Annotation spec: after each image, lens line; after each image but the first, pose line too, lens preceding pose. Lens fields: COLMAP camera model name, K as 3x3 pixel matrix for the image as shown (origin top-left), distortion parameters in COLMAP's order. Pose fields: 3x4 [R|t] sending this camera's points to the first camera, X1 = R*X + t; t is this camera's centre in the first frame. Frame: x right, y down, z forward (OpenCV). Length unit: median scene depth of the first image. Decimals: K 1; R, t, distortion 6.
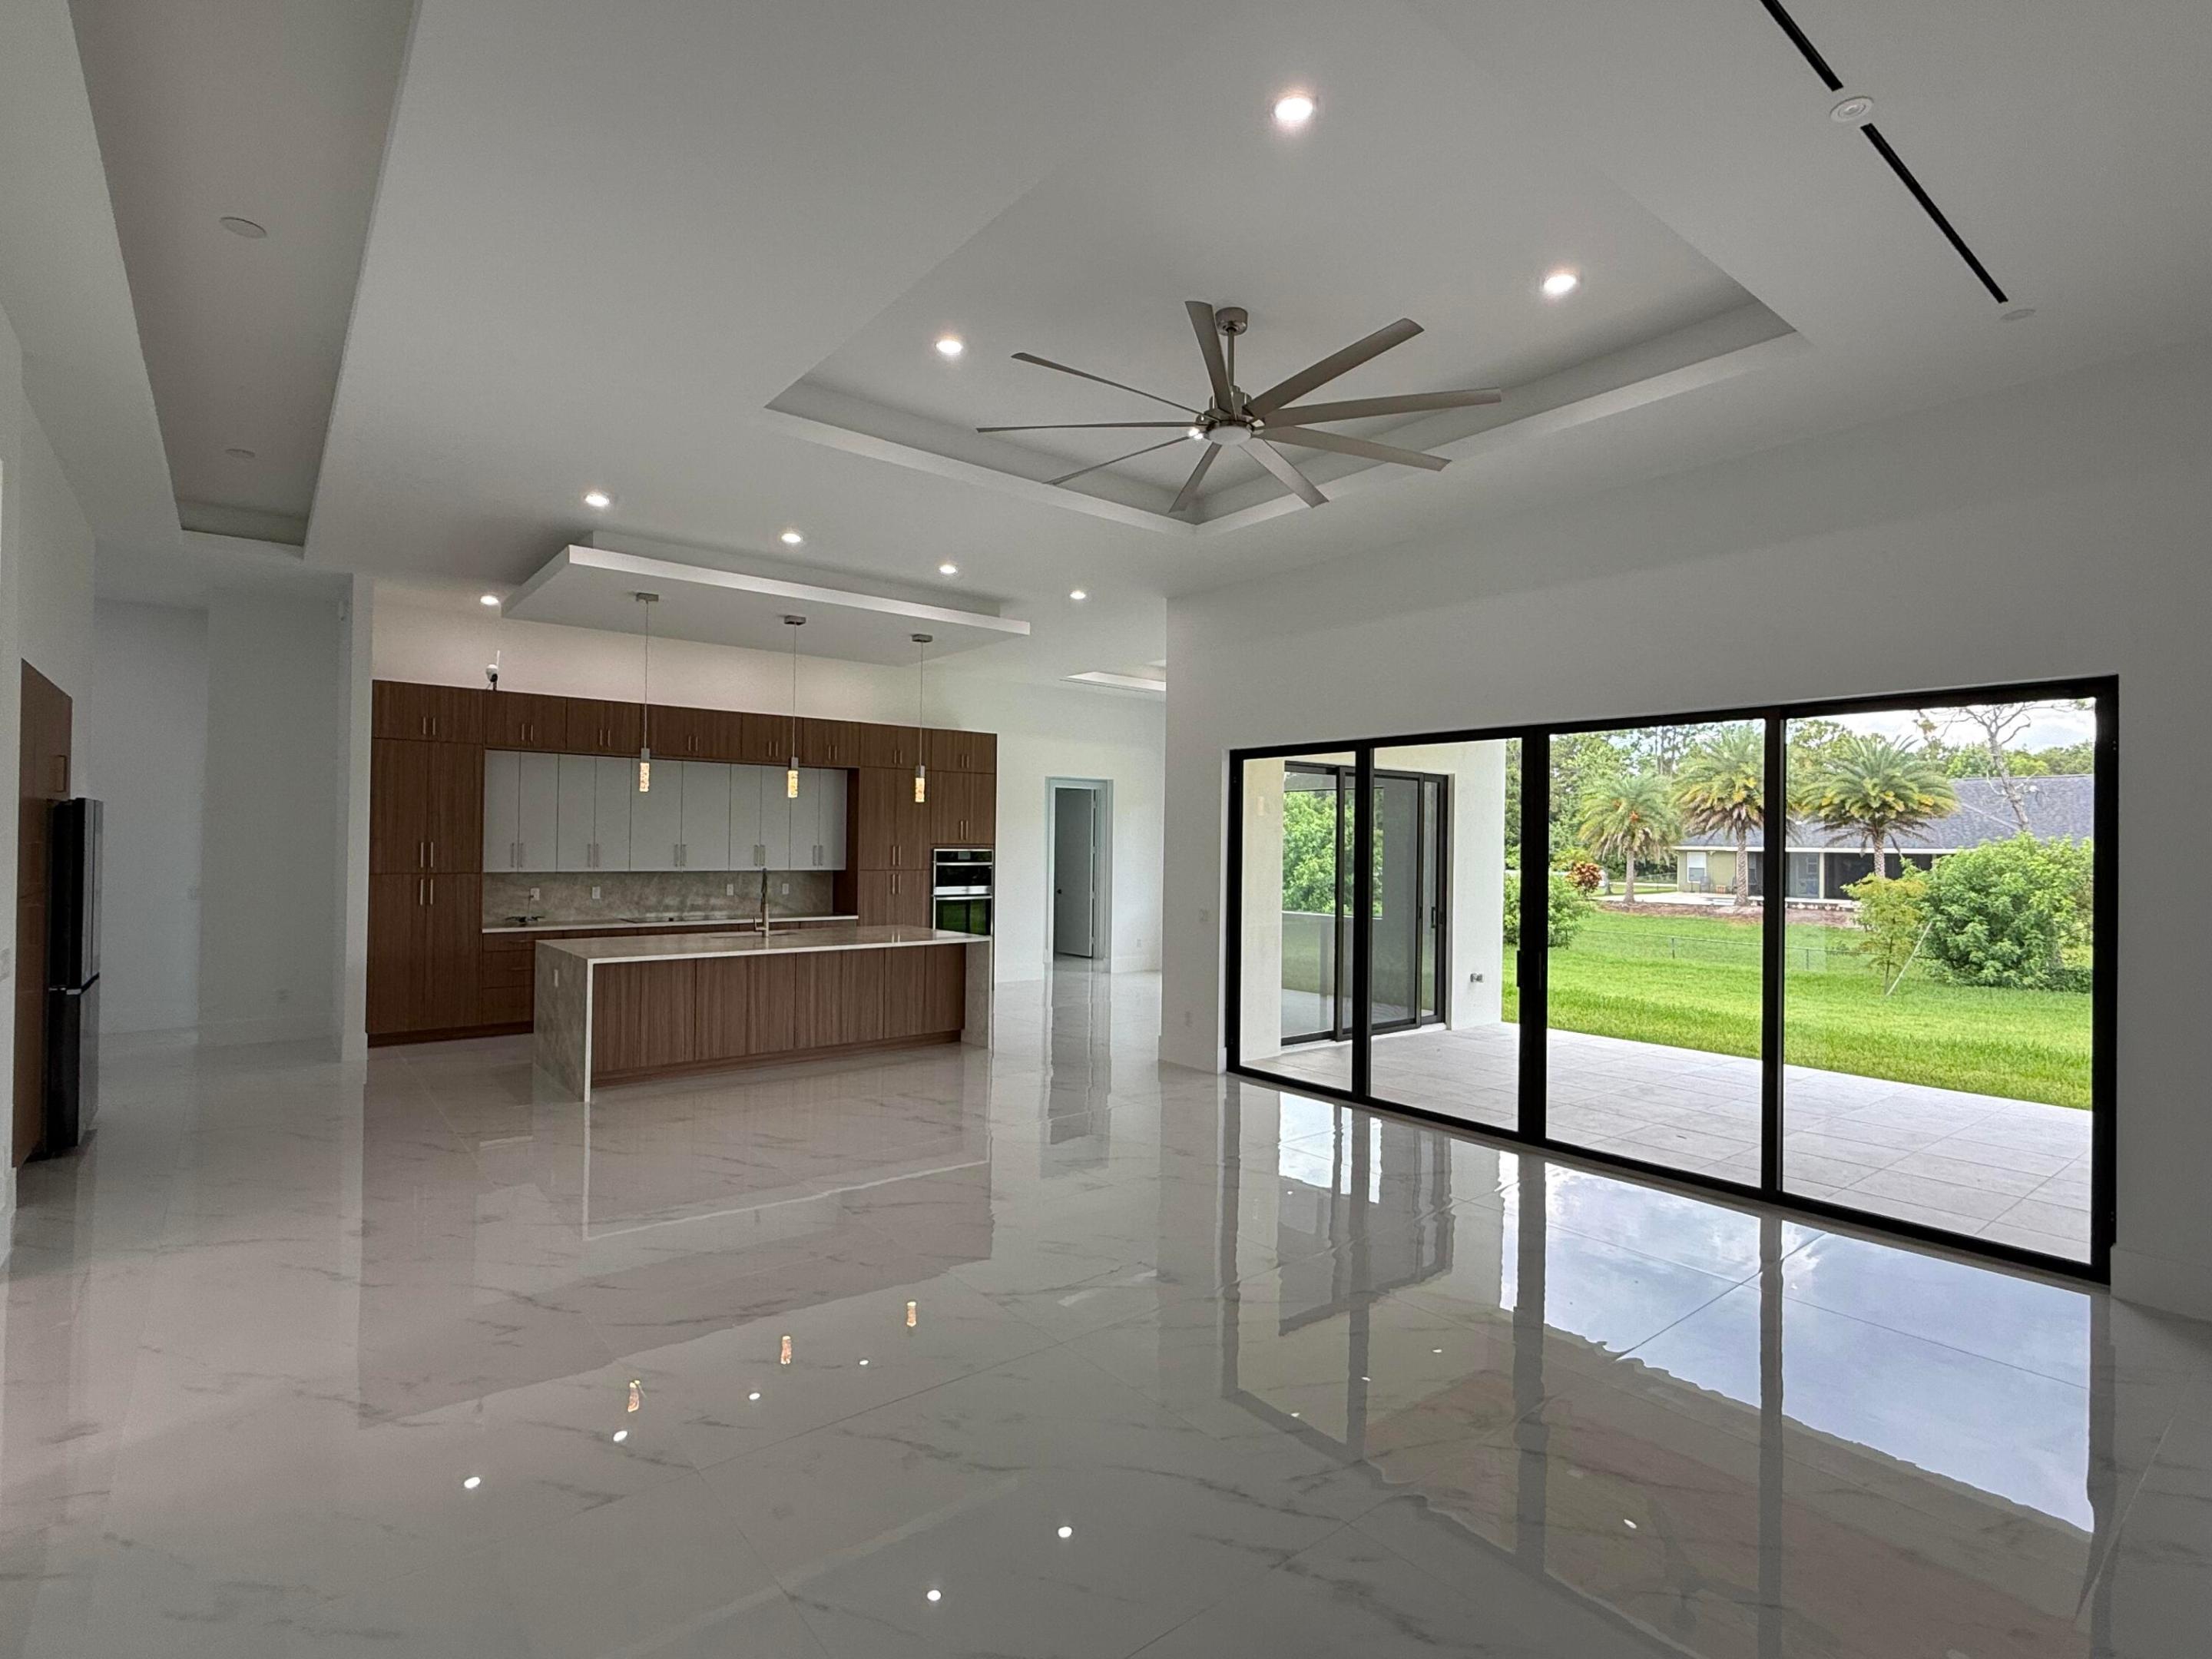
lens RADIAL K [[1063.4, 0, 1108.4], [0, 1063.4, 807.4], [0, 0, 1]] dist [-0.001003, -0.000259]
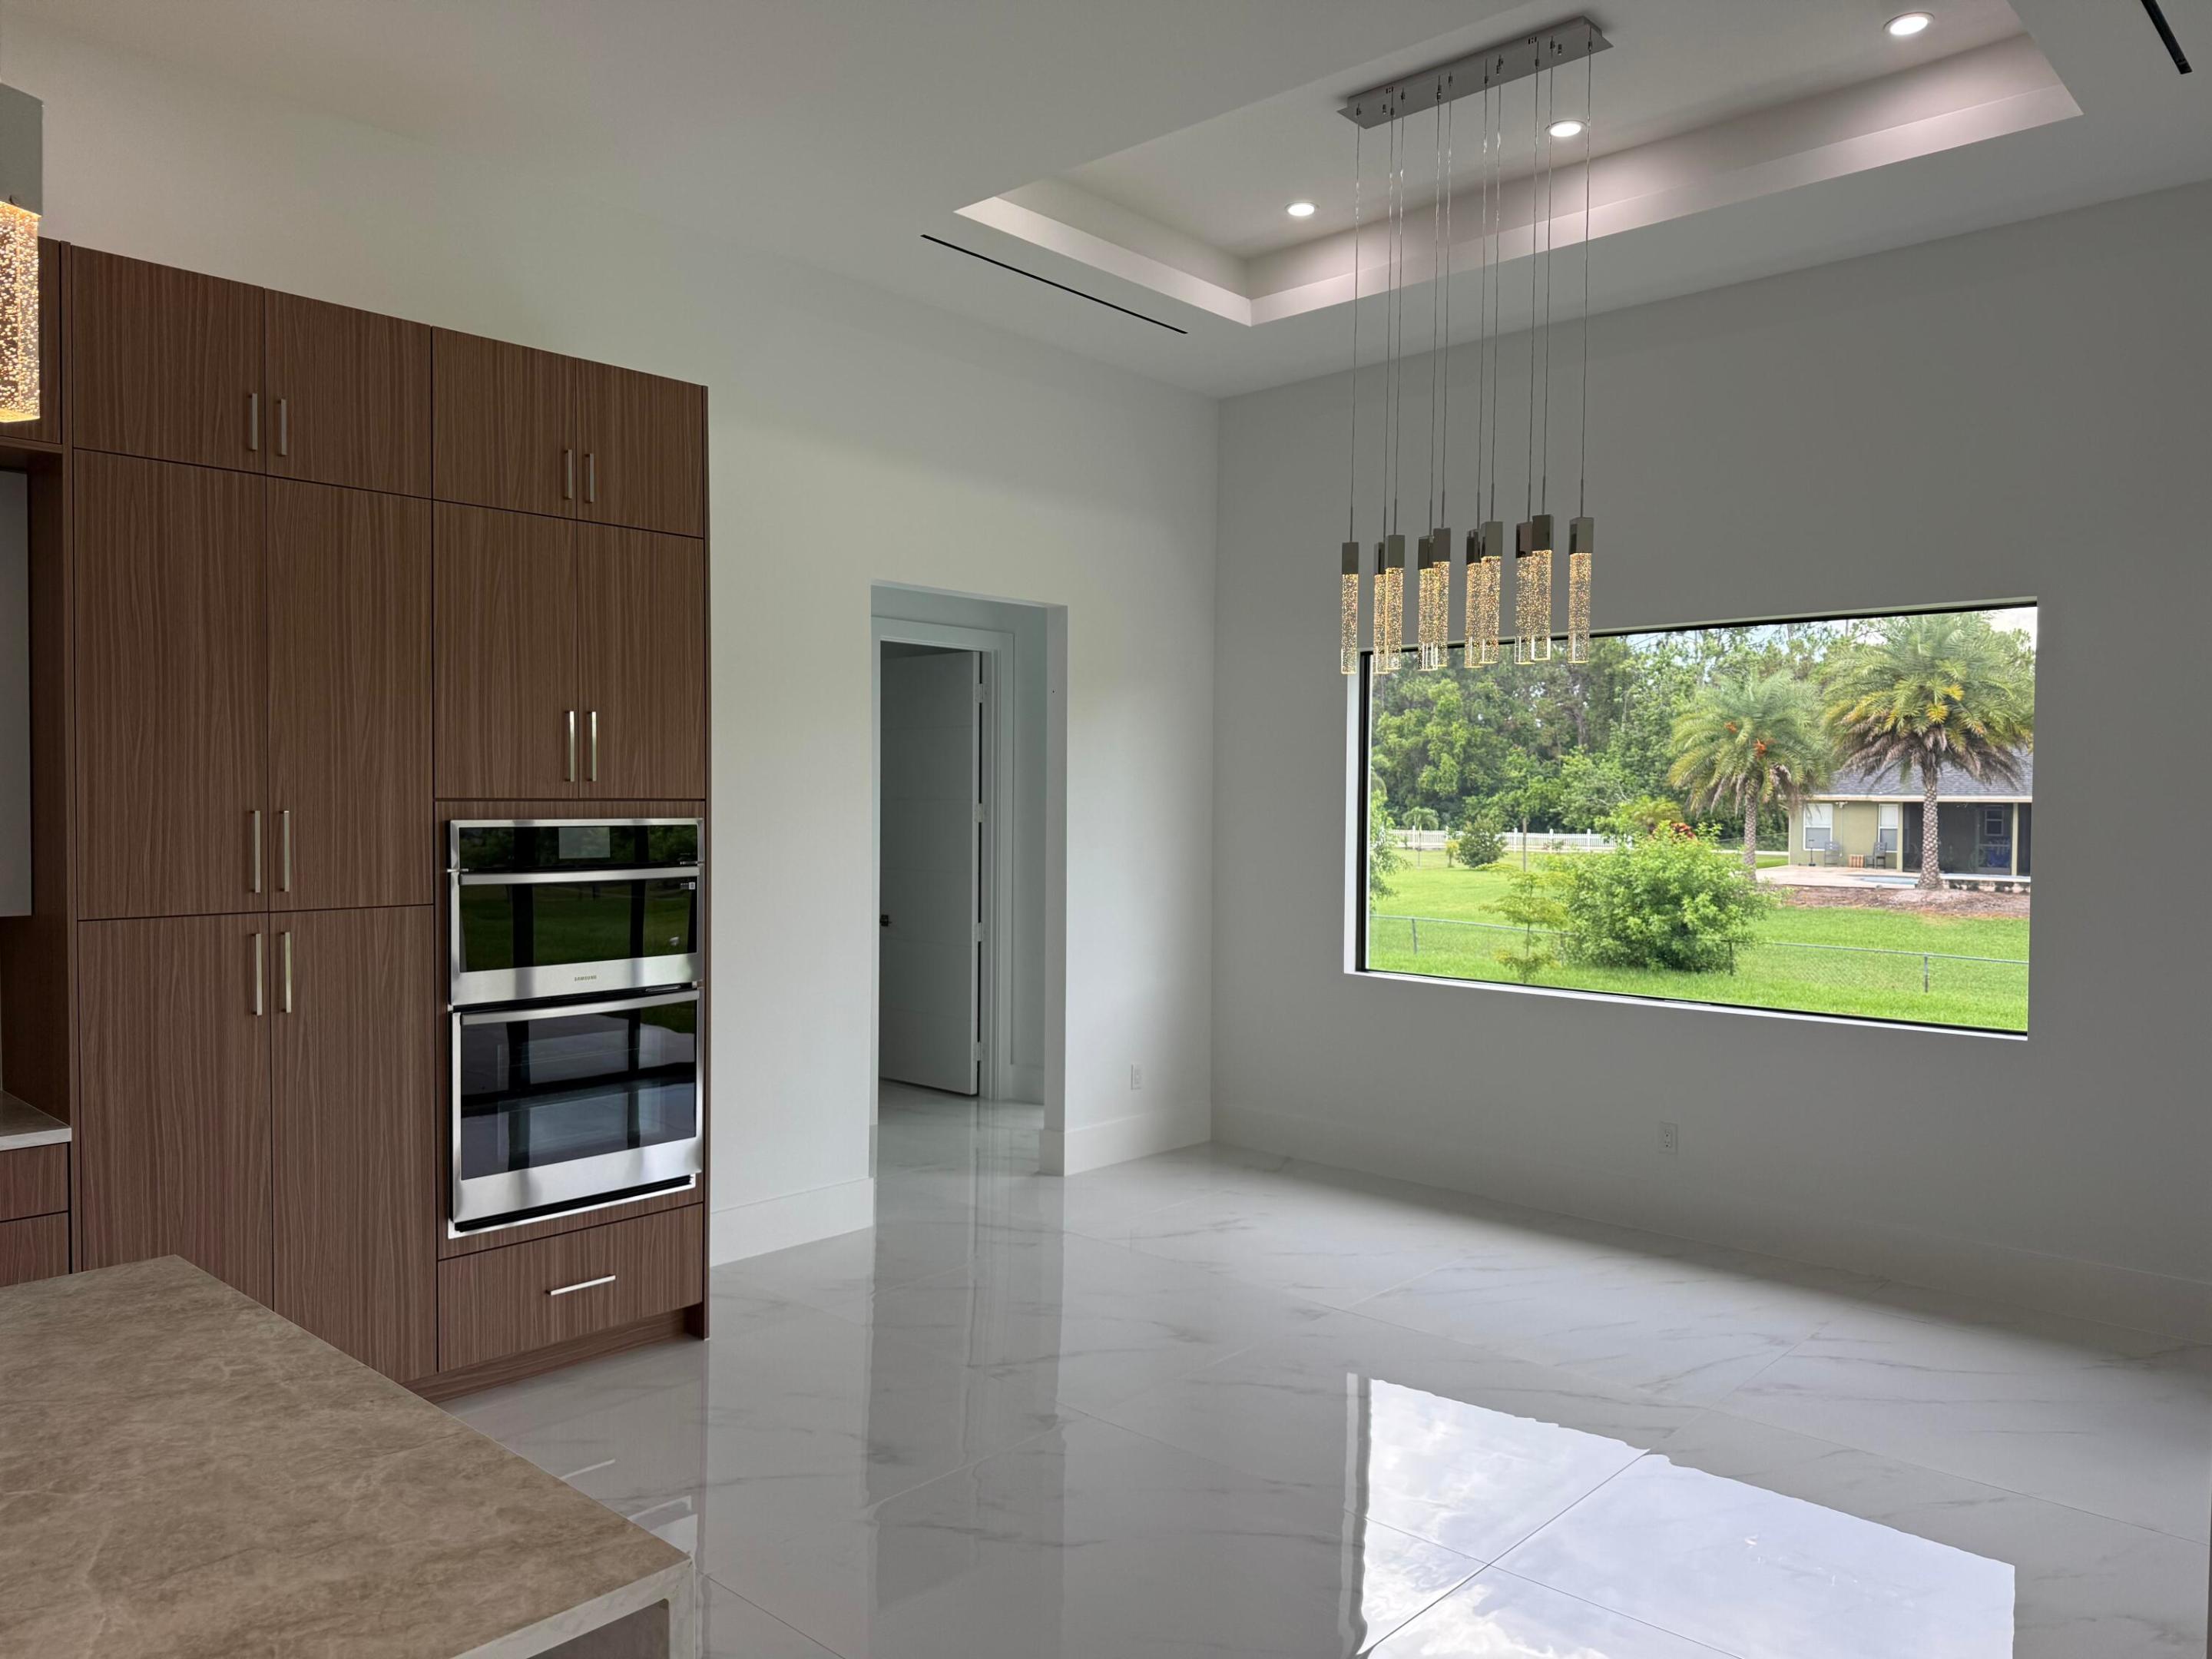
lens RADIAL K [[1532.3, 0, 1100.9], [0, 1532.3, 836.8], [0, 0, 1]] dist [0.038707, -0.022429]
pose [[0.990320, -0.007776, 0.138584, -0.045394], [-0.000876, 0.998059, 0.062264, 0.014503], [-0.138799, -0.061783, 0.988391, 0.439916]]
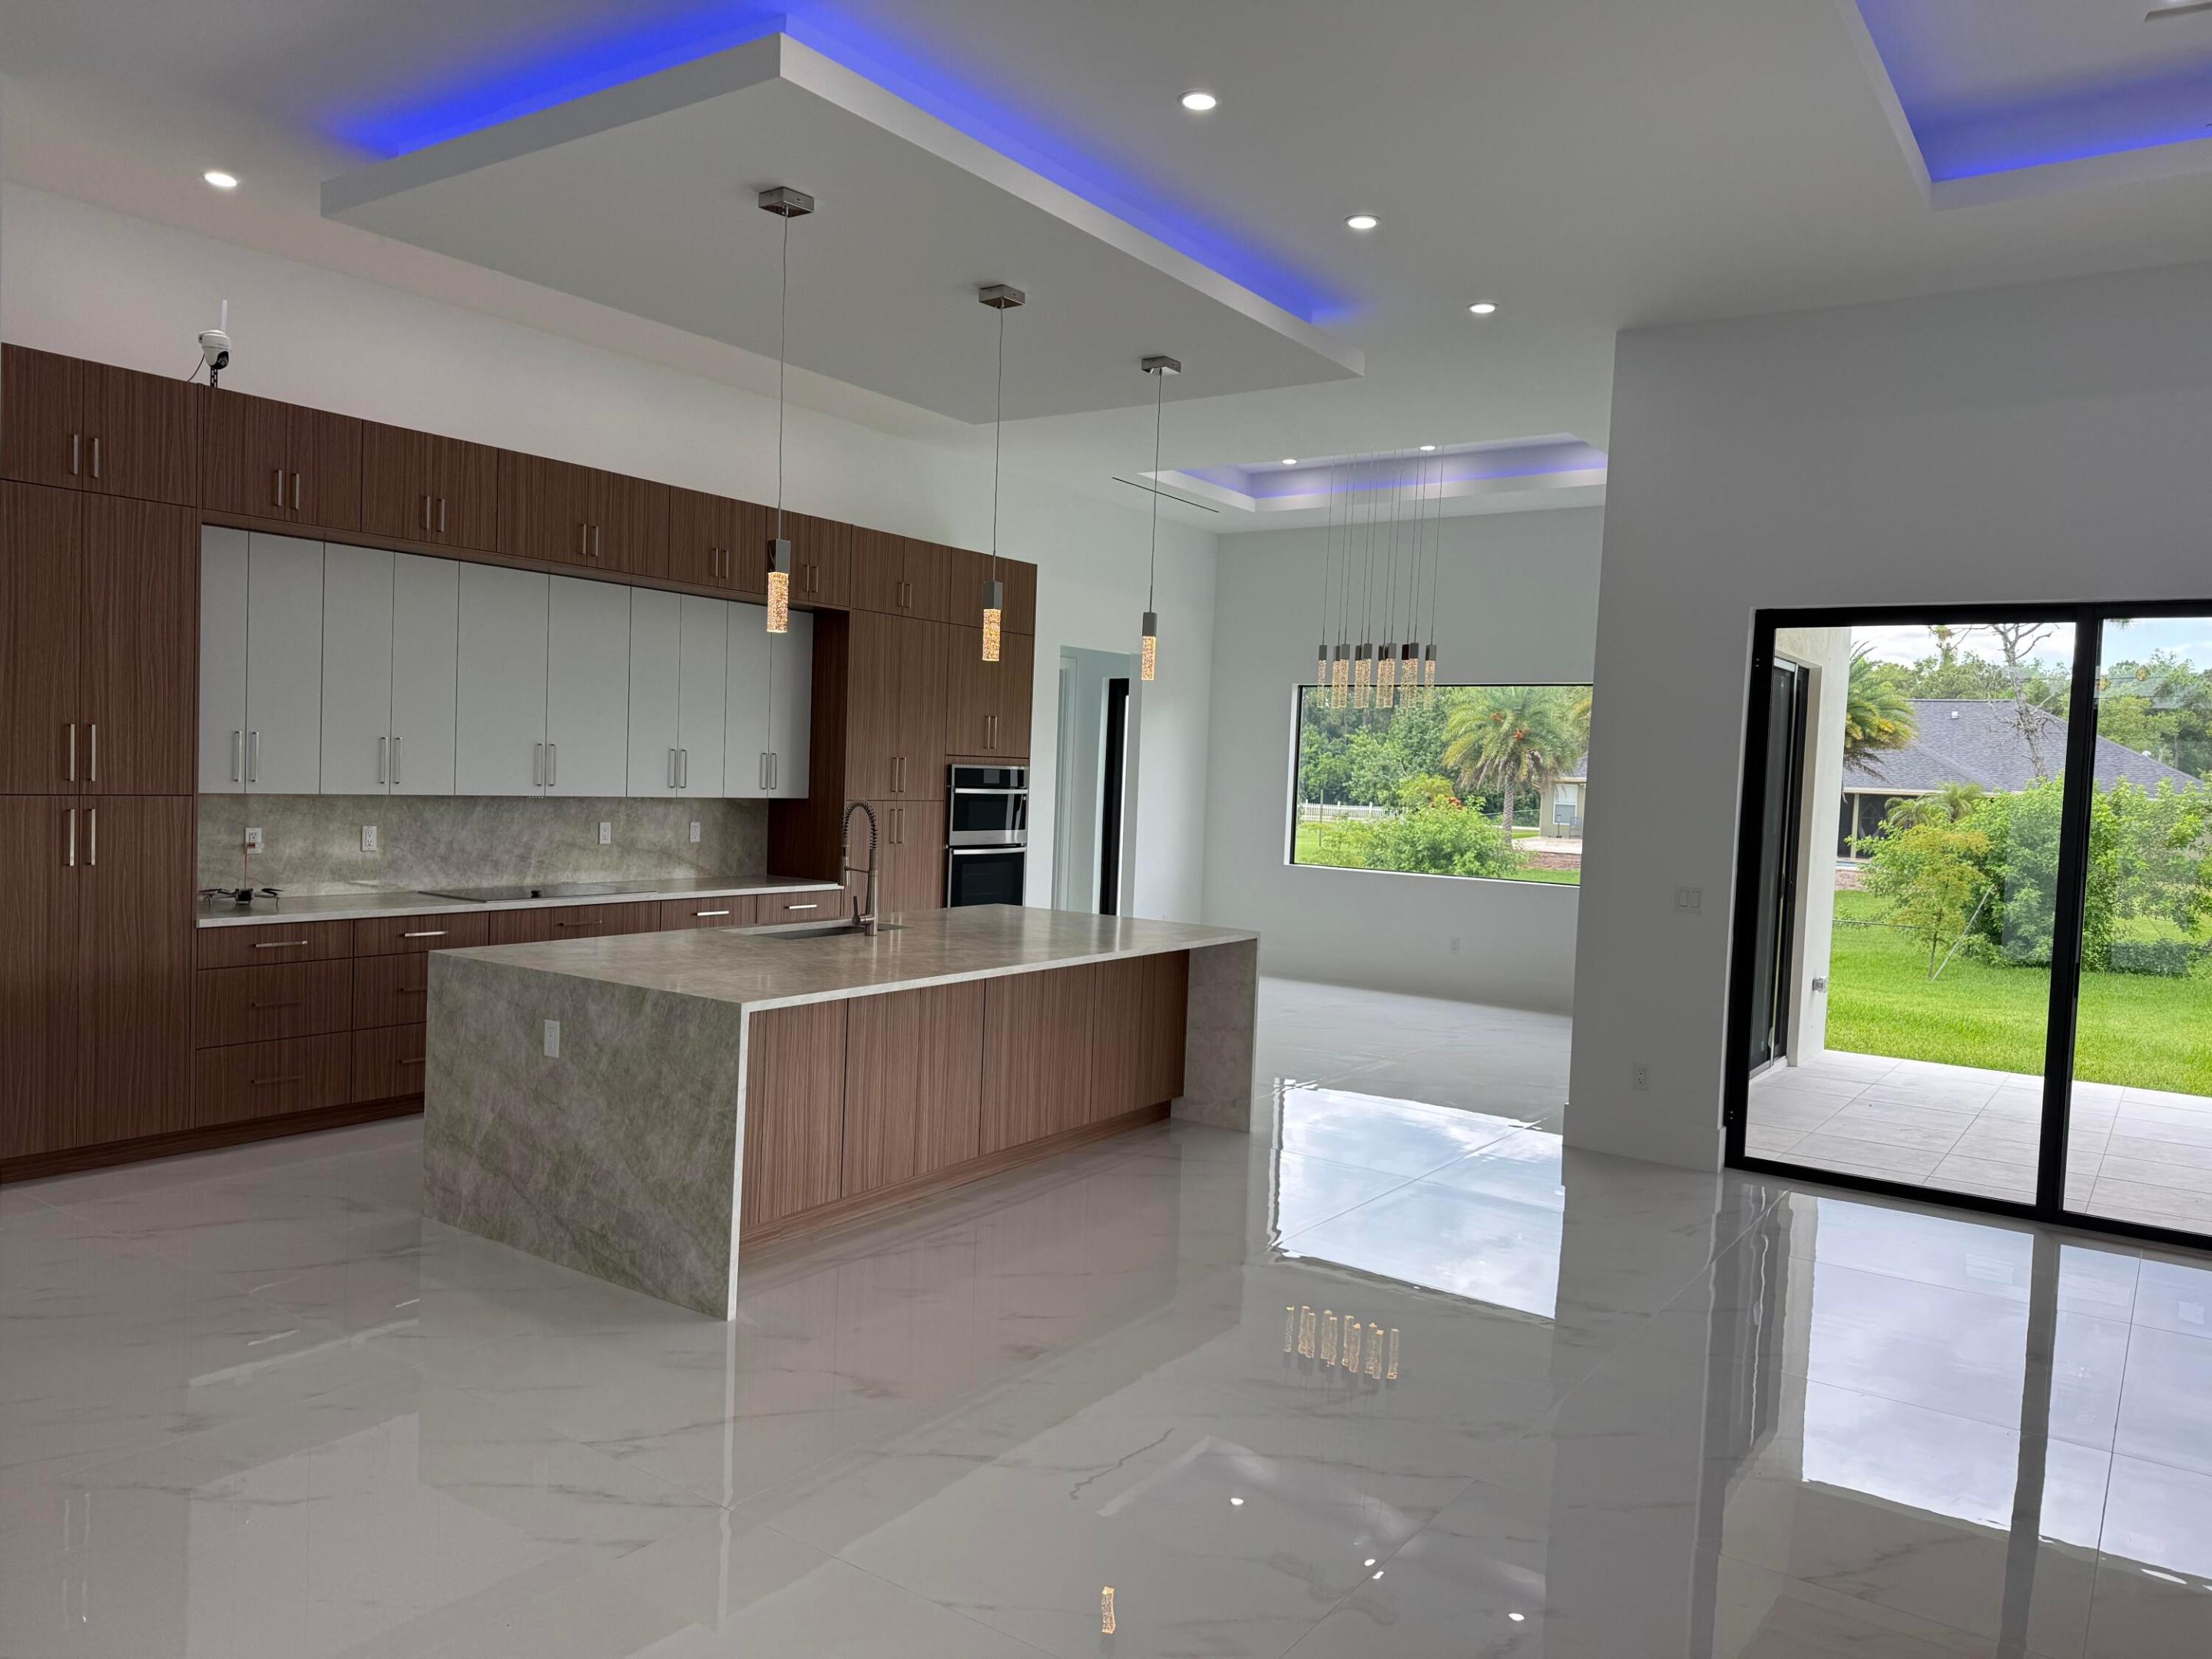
lens RADIAL K [[1532.3, 0, 1091.5], [0, 1532.3, 843.8], [0, 0, 1]] dist [0.038707, -0.022429]
pose [[0.963254, 0.012646, 0.268295, -0.216571], [-0.037342, 0.995495, 0.087146, 0.005506], [-0.265984, -0.093962, 0.959387, 0.142533]]
